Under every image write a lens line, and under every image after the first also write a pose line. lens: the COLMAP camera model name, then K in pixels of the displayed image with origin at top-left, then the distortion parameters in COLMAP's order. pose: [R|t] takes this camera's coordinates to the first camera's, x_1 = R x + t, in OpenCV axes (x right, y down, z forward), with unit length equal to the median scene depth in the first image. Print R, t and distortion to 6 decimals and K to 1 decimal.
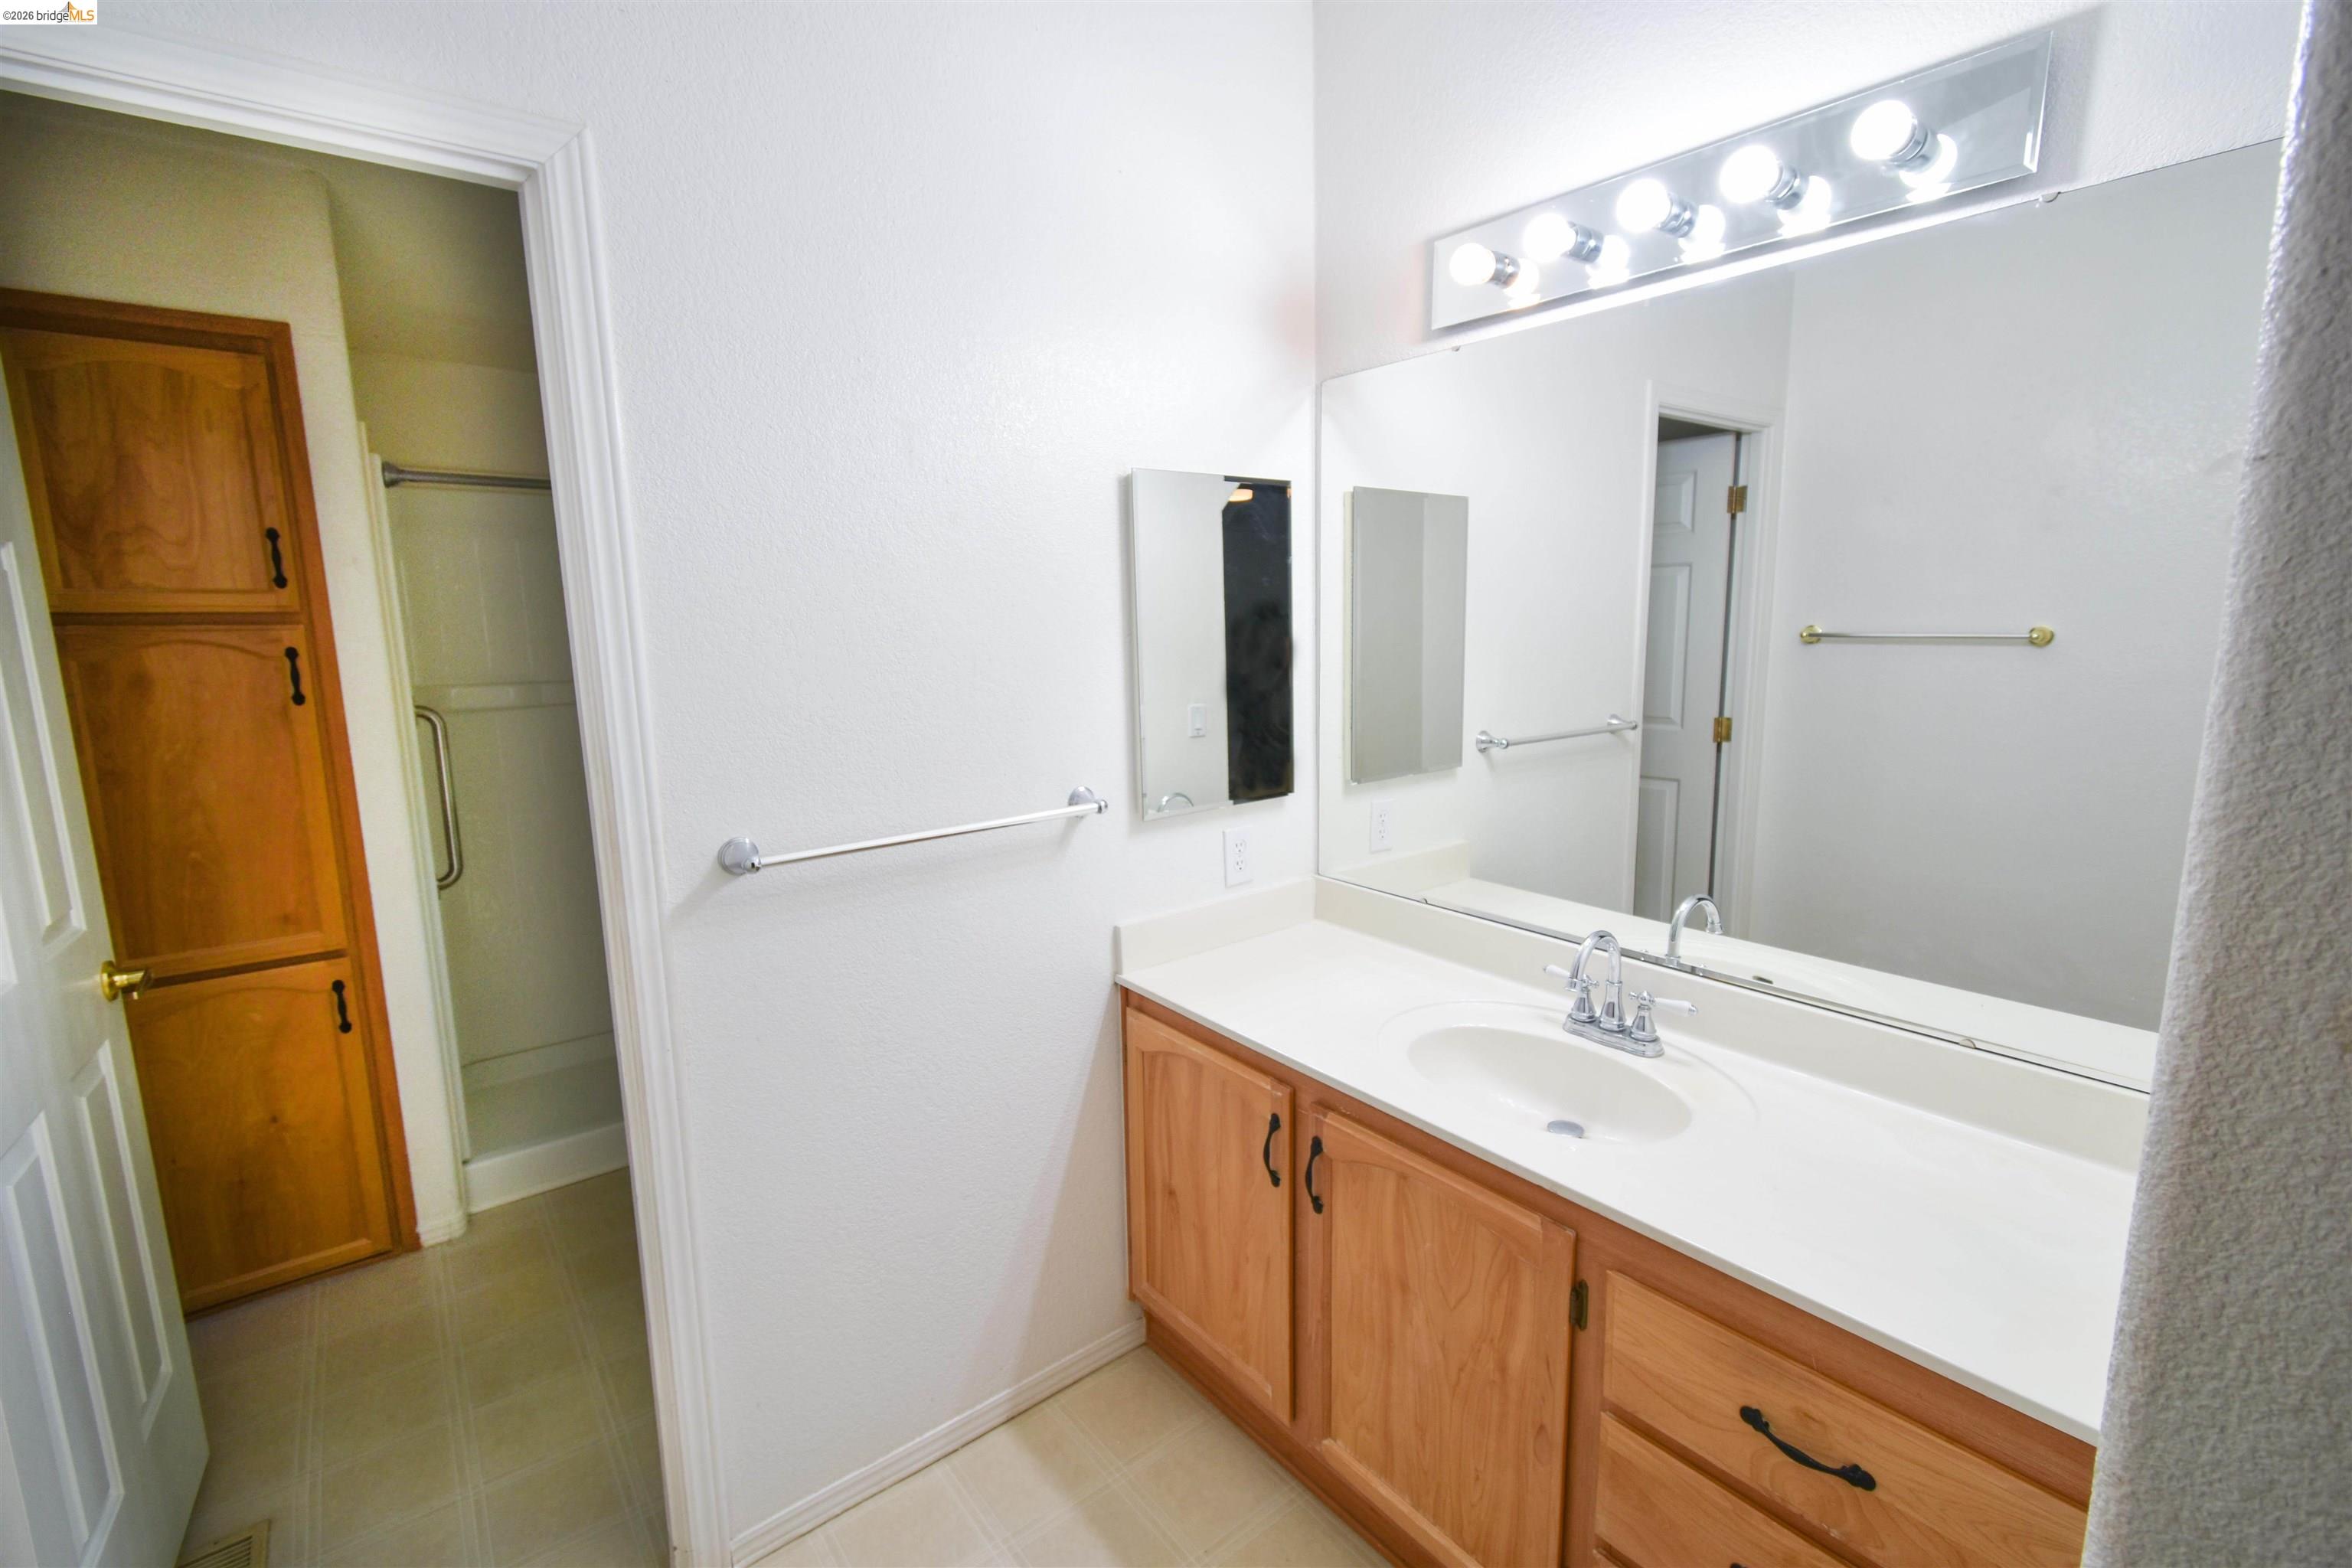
lens RADIAL K [[1024.1, 0, 1178.0], [0, 1024.1, 780.5], [0, 0, 1]] dist [-0.002347, -0.002035]
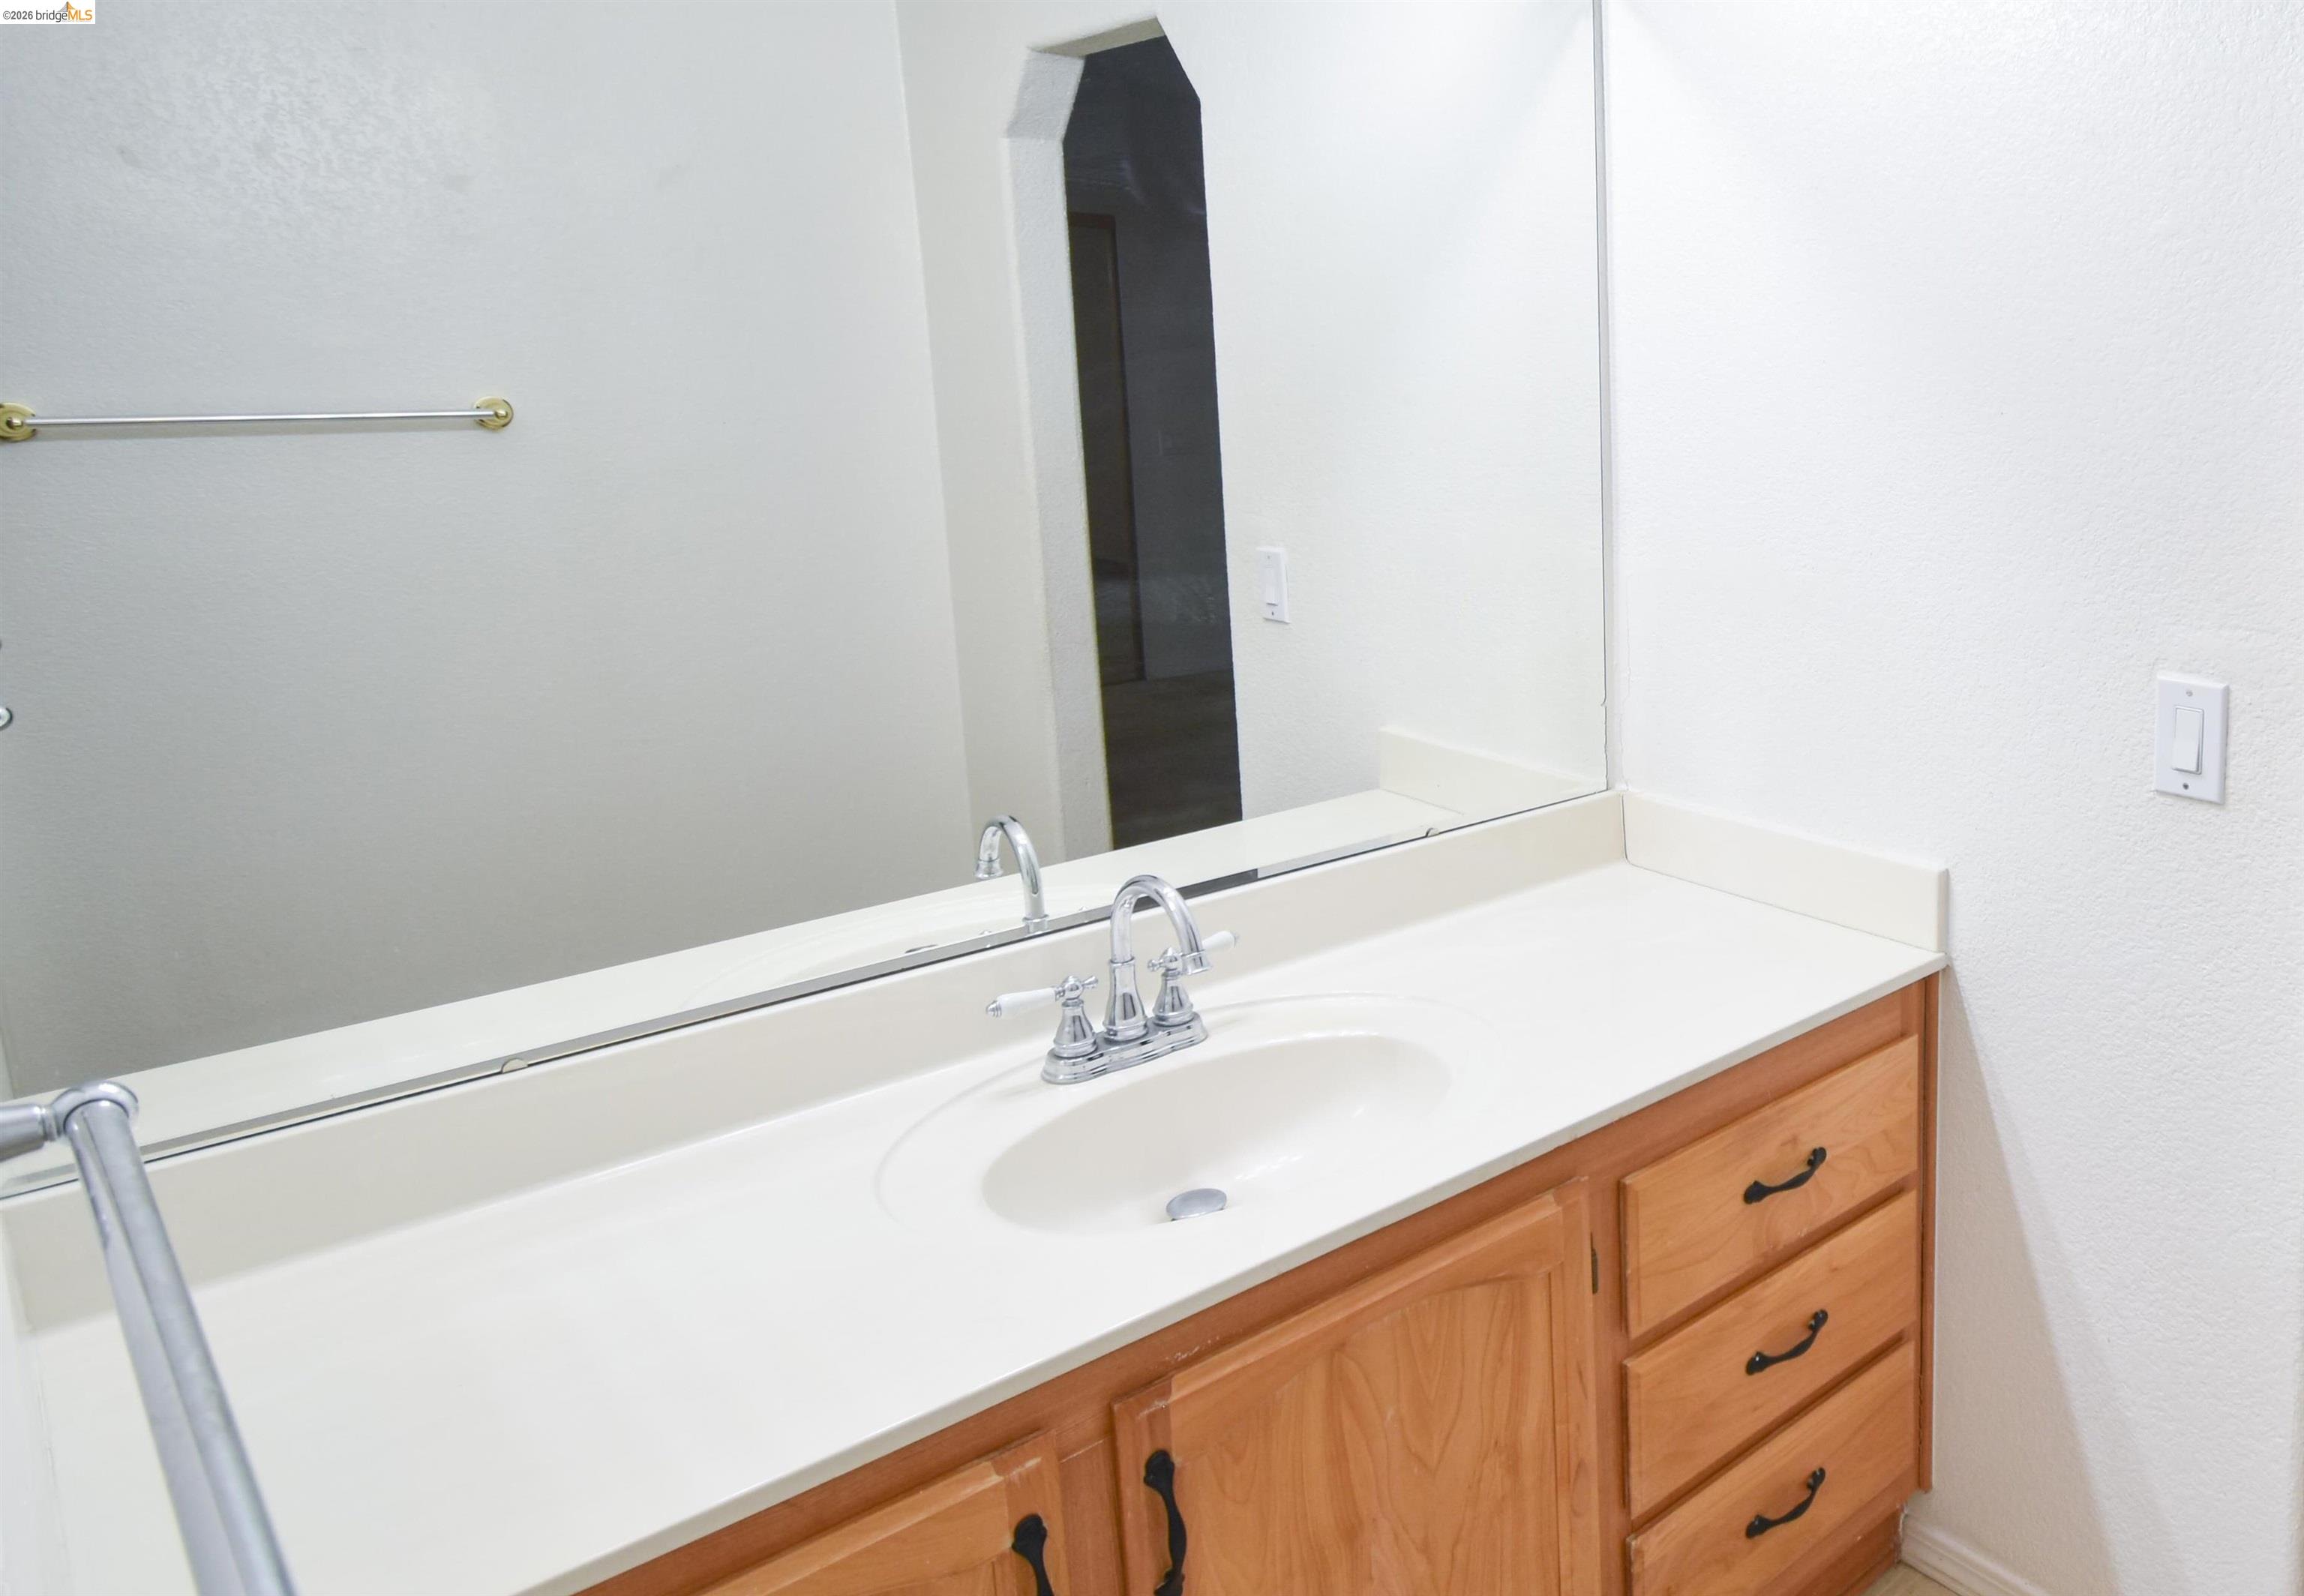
lens RADIAL K [[2334.9, 0, 1151.1], [0, 2334.9, 792.0], [0, 0, 1]] dist [0.018610, 0.000000]
pose [[-0.167865, -0.161063, 0.972564, -1.216642], [0.167055, 0.967647, 0.189082, -0.216447], [-0.971552, 0.194212, -0.135528, 1.518938]]
